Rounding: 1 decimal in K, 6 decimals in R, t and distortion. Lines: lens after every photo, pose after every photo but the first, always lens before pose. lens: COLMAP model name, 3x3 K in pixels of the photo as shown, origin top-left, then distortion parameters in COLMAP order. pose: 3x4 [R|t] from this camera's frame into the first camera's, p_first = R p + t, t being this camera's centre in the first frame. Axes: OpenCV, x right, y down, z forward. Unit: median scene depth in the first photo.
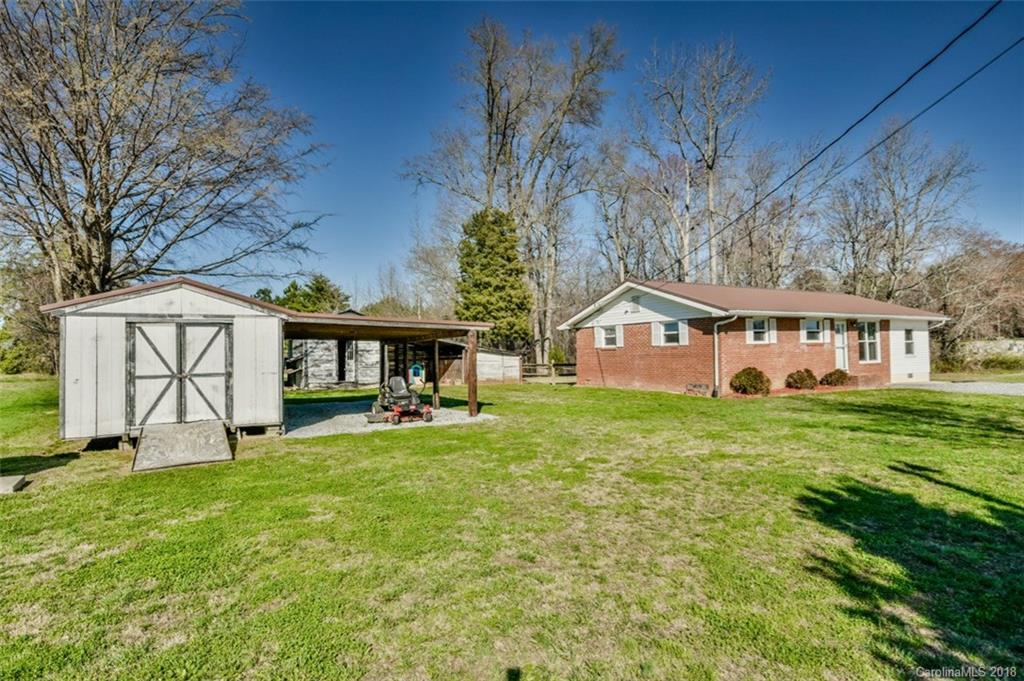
lens RADIAL K [[547.2, 0, 512.0], [0, 547.2, 340.5], [0, 0, 1]] dist [0.013749, 0.000246]
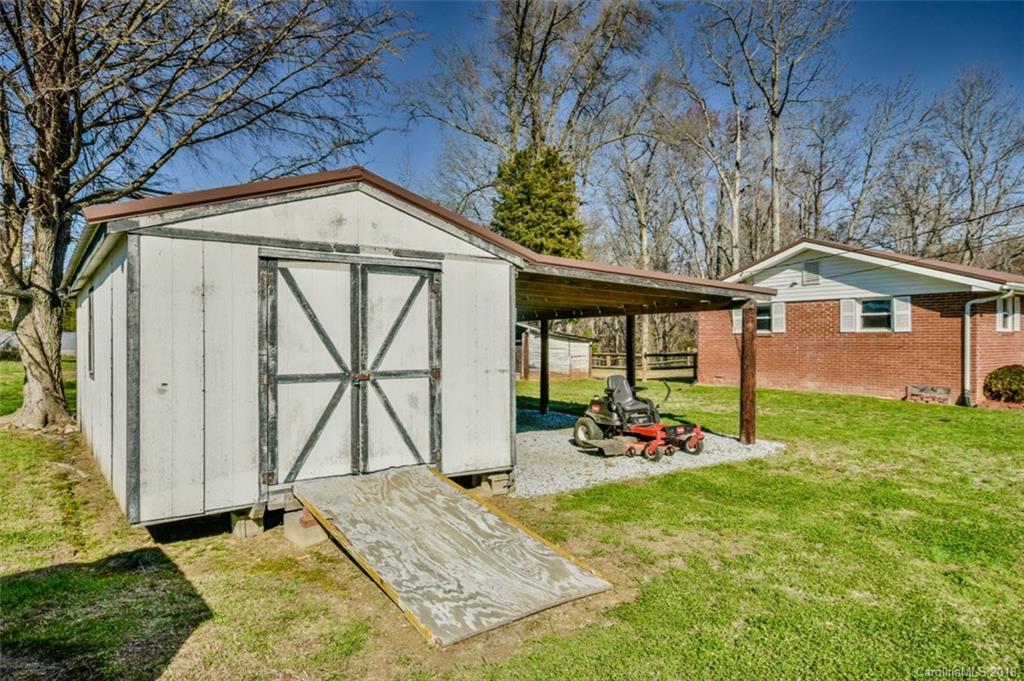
lens RADIAL K [[629.5, 0, 512.0], [0, 629.5, 340.5], [0, 0, 1]] dist [0.000992, 0.001371]
pose [[0.995230, 0.016503, 0.096148, -0.290635], [-0.018988, 0.999508, 0.024983, 0.009875], [-0.095688, -0.026690, 0.995053, 0.248881]]
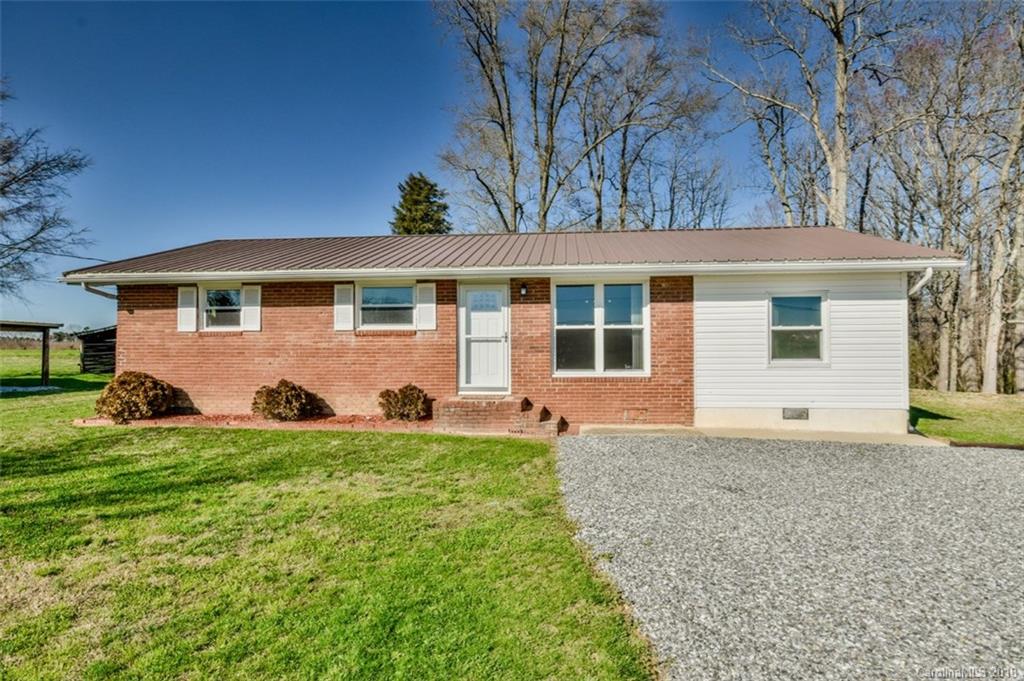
lens RADIAL K [[547.2, 0, 512.0], [0, 547.2, 340.5], [0, 0, 1]] dist [0.013749, 0.000246]
pose [[0.793431, 0.025297, -0.608135, 1.095825], [0.002169, 0.999012, 0.044386, -0.009133], [0.608657, -0.036536, 0.792592, 0.778379]]
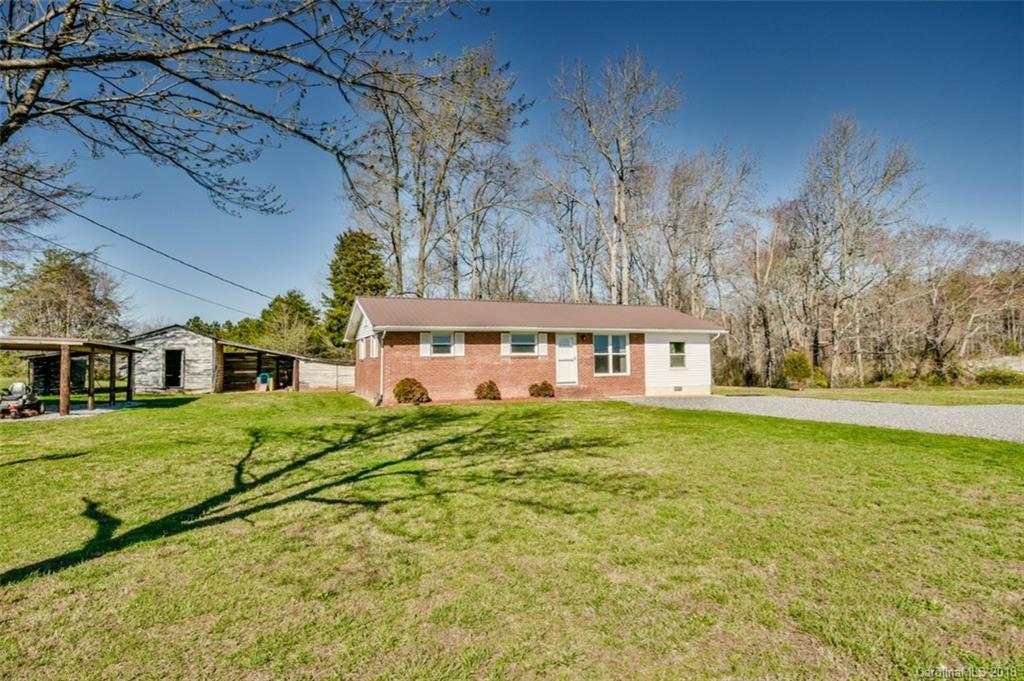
lens RADIAL K [[547.2, 0, 512.0], [0, 547.2, 340.5], [0, 0, 1]] dist [0.013749, 0.000246]
pose [[0.987121, -0.000391, -0.159975, 0.802502], [-0.002377, 0.999851, -0.017111, -0.007489], [0.159958, 0.017270, 0.986973, -0.031954]]
